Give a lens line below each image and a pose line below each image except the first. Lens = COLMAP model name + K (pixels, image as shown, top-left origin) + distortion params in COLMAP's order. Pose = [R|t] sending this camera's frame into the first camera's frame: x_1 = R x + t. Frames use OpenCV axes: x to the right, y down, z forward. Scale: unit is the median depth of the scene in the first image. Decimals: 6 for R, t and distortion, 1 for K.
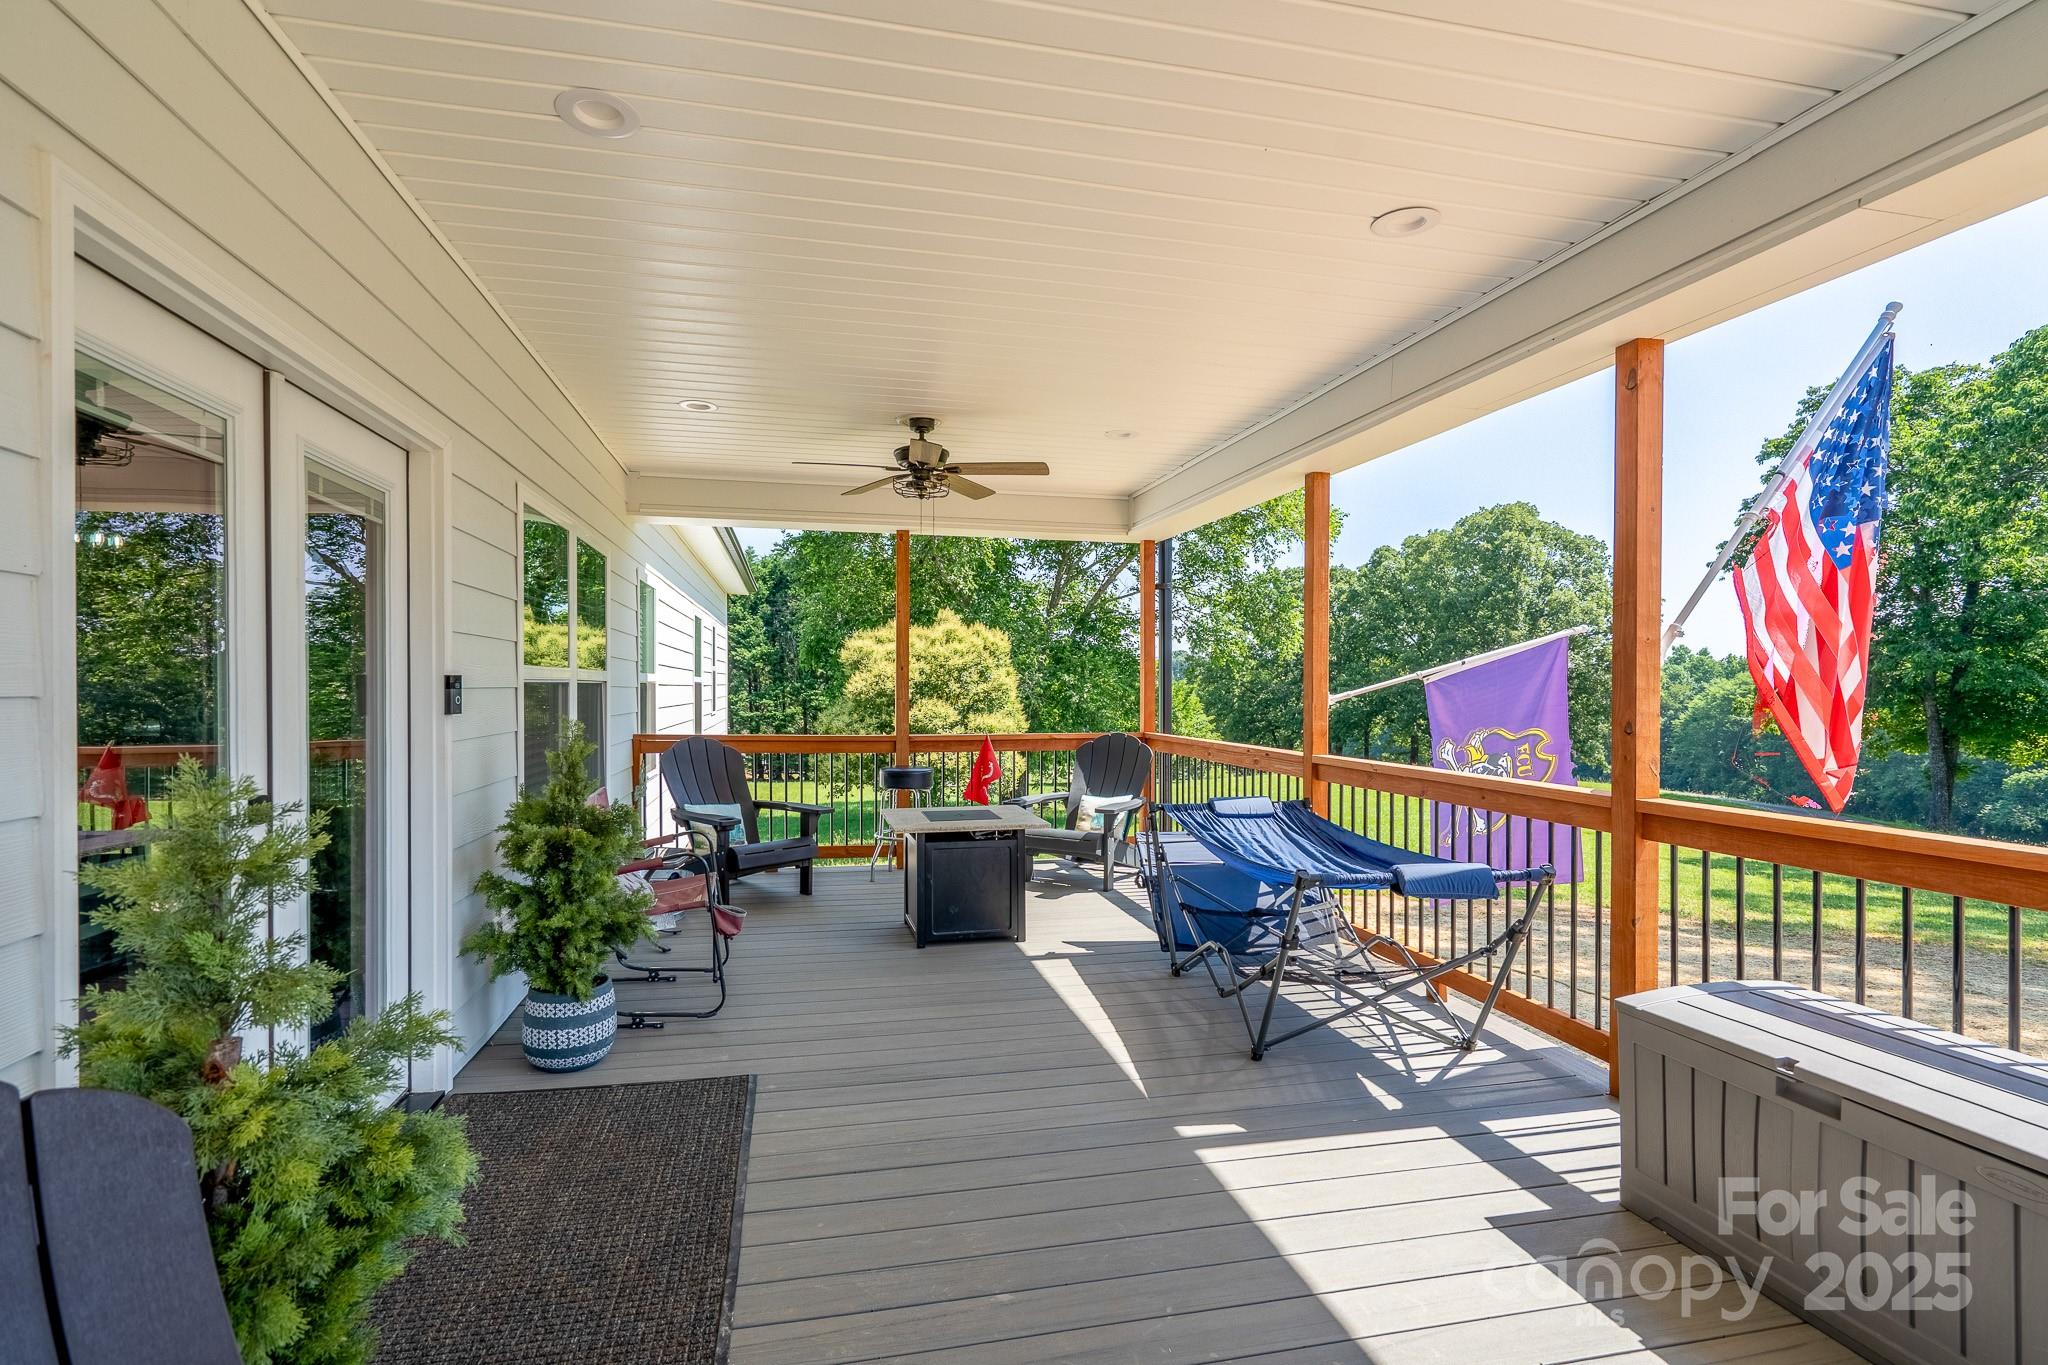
lens RADIAL K [[939.3, 0, 1021.9], [0, 939.3, 685.8], [0, 0, 1]] dist [-0.003753, 0.000358]
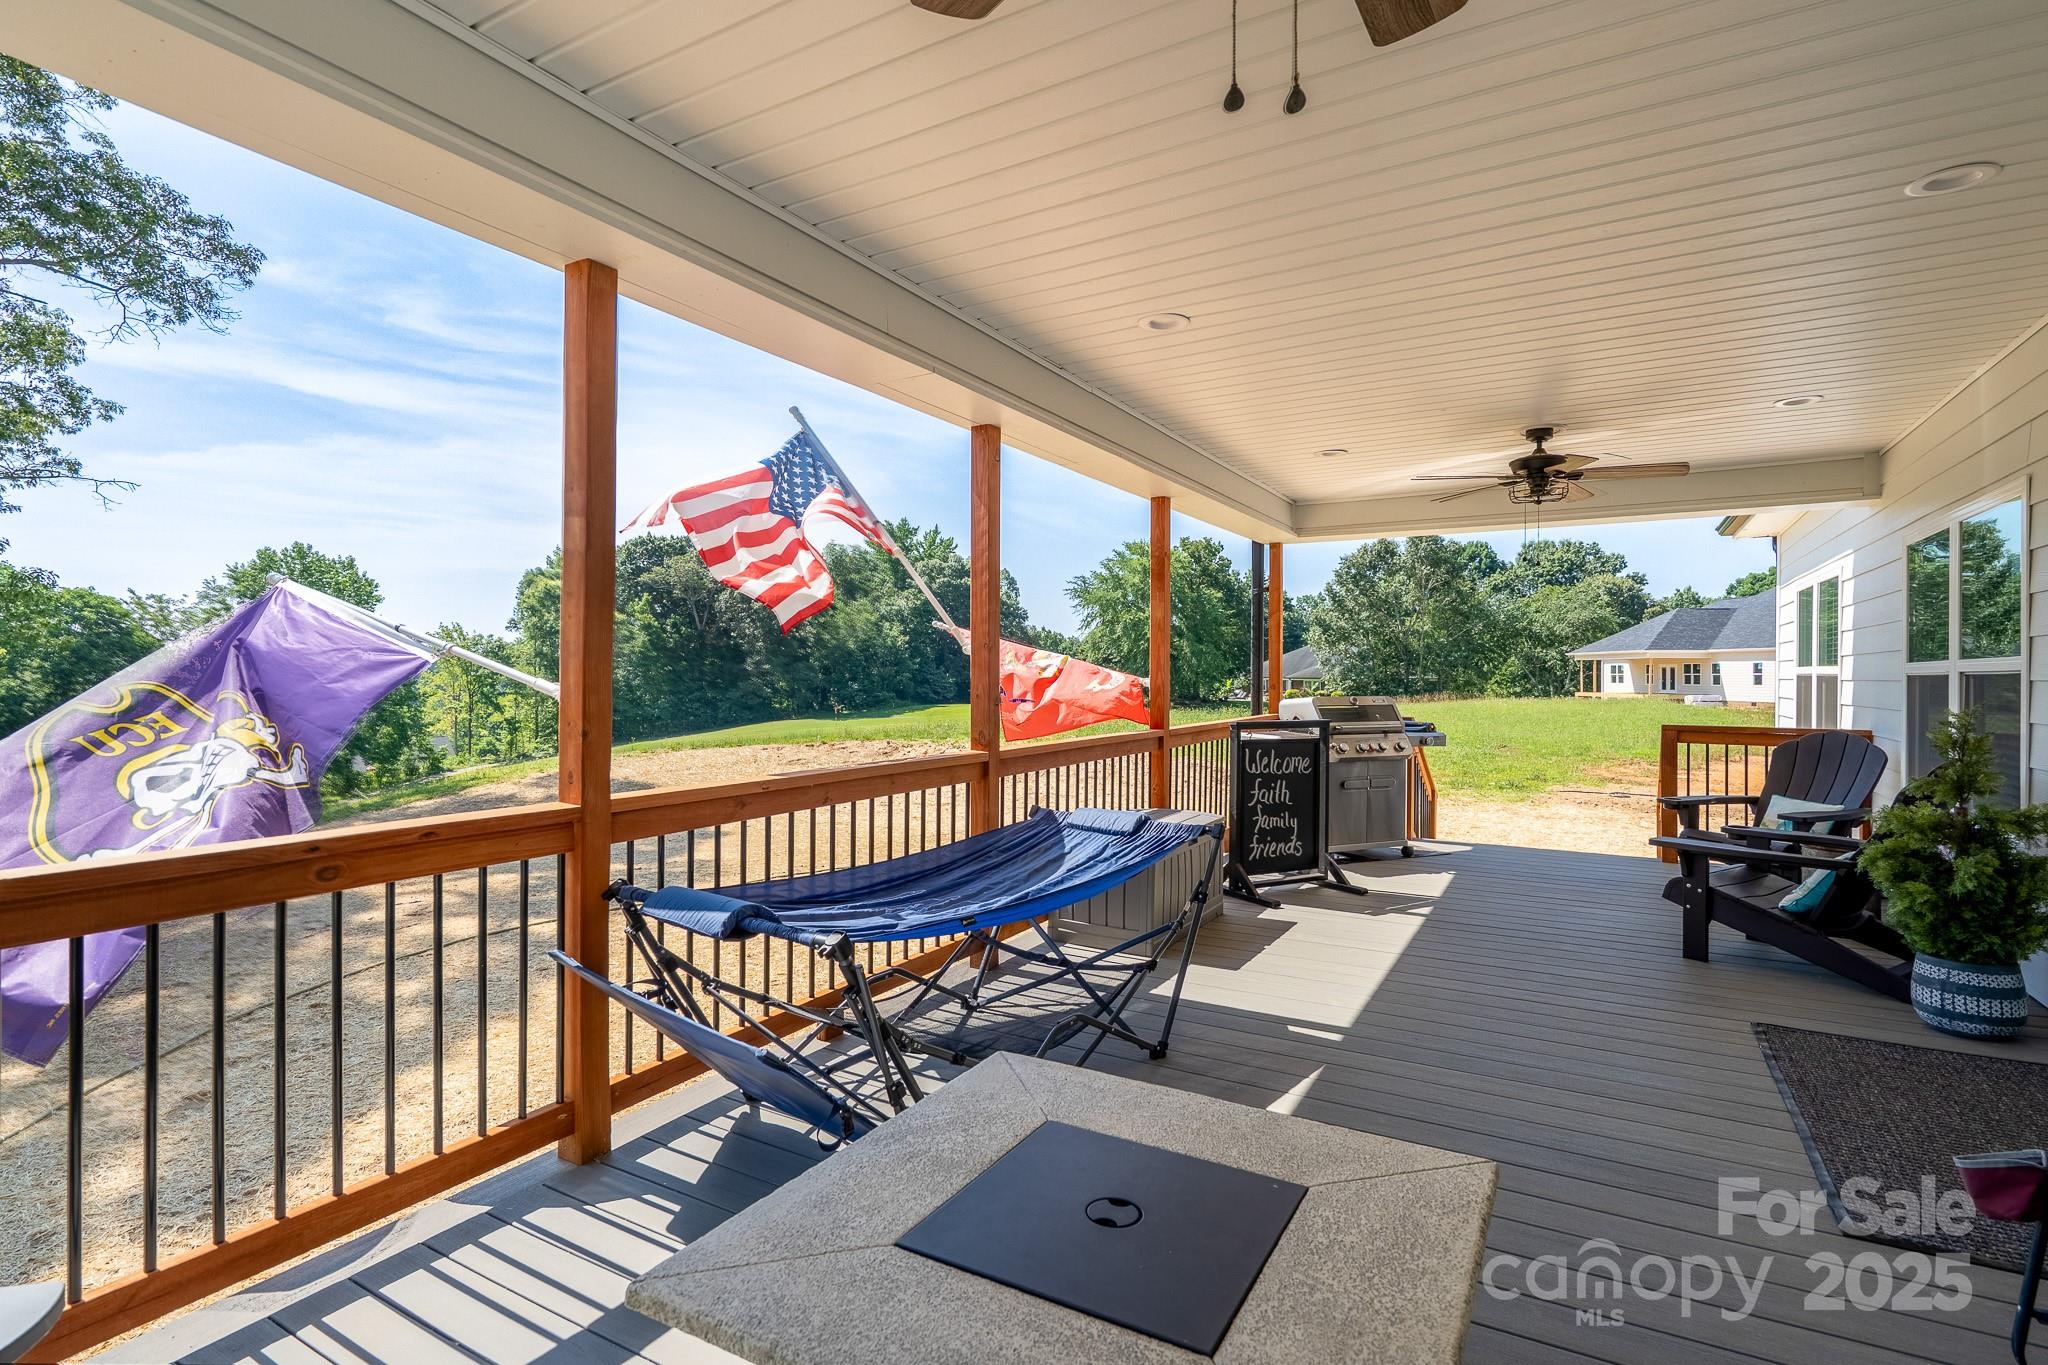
lens RADIAL K [[939.3, 0, 1021.9], [0, 939.3, 685.8], [0, 0, 1]] dist [-0.003753, 0.000358]
pose [[-0.718288, -0.011415, 0.695652, -0.325714], [-0.019937, 0.999792, -0.004180, 0.019426], [-0.695460, -0.016872, -0.718367, 1.850805]]
